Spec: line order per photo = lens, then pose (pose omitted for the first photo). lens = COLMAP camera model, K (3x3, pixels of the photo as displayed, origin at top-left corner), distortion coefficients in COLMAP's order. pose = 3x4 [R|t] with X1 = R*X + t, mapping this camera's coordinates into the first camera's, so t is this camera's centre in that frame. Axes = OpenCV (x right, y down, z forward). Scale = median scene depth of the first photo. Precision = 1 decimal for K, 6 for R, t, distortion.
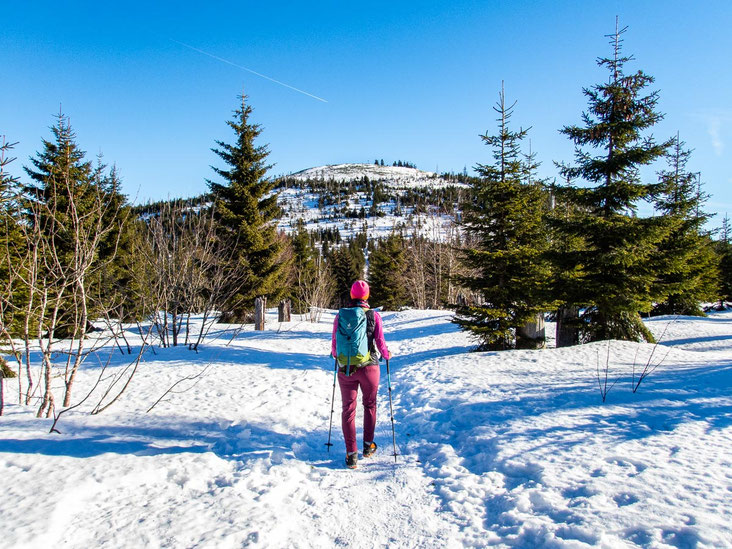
lens RADIAL K [[557.5, 0, 366.0], [0, 557.5, 274.6], [0, 0, 1]] dist [0.000016, 0.000002]
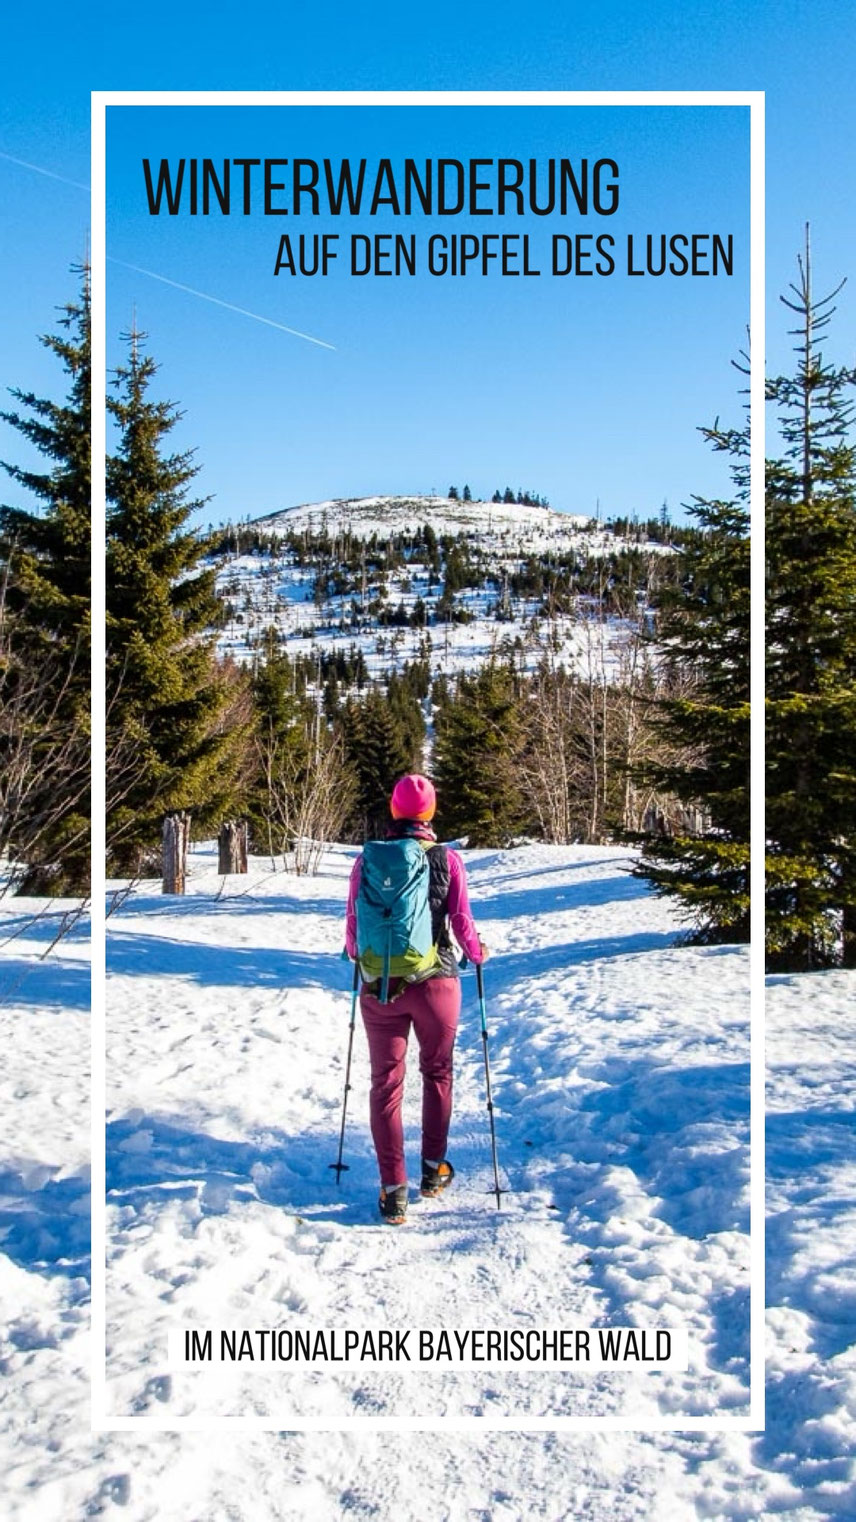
lens RADIAL K [[614.2, 0, 428.0], [0, 614.2, 761.1], [0, 0, 1]] dist [-0.000003, 0.000000]
pose [[1.000000, -0.000024, 0.000038, 0.000003], [0.000024, 1.000000, -0.000057, -0.000081], [-0.000038, 0.000057, 1.000000, 0.538834]]
